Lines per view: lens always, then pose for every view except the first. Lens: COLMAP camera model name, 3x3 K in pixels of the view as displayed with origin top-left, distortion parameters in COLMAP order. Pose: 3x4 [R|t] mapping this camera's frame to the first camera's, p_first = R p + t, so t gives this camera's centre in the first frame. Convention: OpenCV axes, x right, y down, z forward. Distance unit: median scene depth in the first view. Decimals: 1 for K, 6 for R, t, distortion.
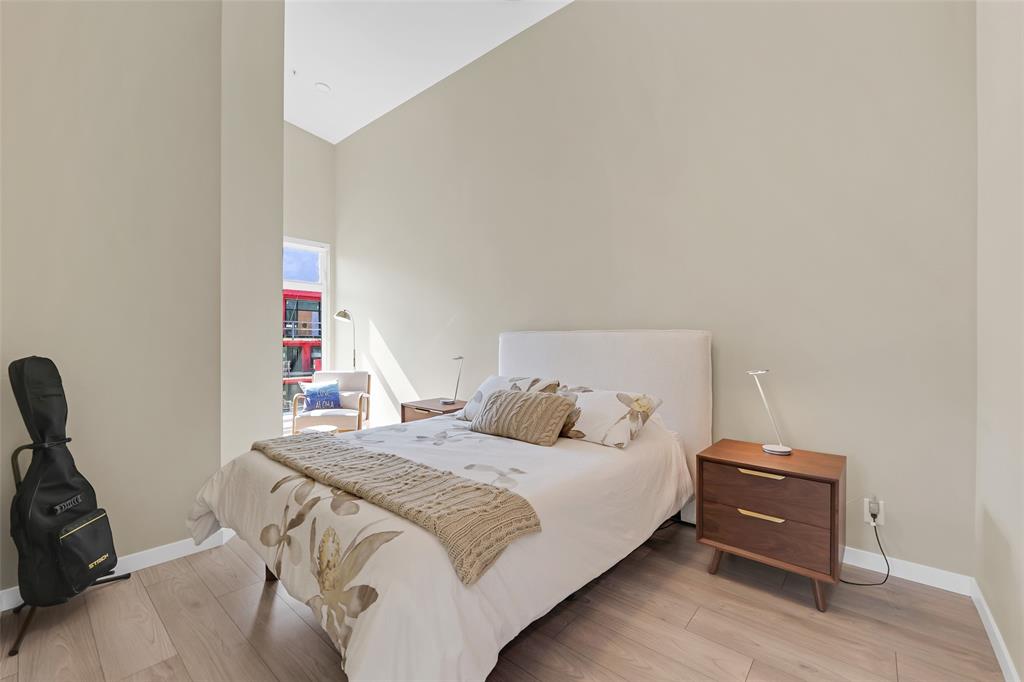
lens RADIAL K [[423.2, 0, 515.5], [0, 423.2, 341.4], [0, 0, 1]] dist [-0.011296, -0.000098]
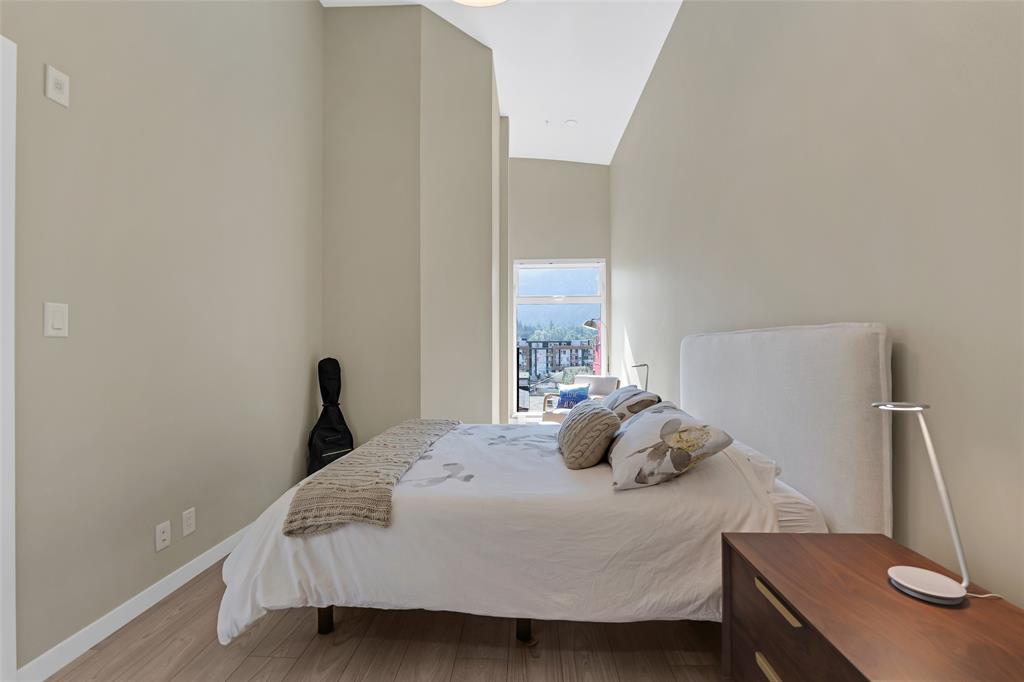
lens RADIAL K [[423.2, 0, 512.7], [0, 423.2, 344.8], [0, 0, 1]] dist [-0.011296, -0.000098]
pose [[0.615796, -0.014736, -0.787768, 0.662623], [0.008475, 0.999891, -0.012079, 0.005256], [0.787860, 0.000762, 0.615854, 0.365400]]
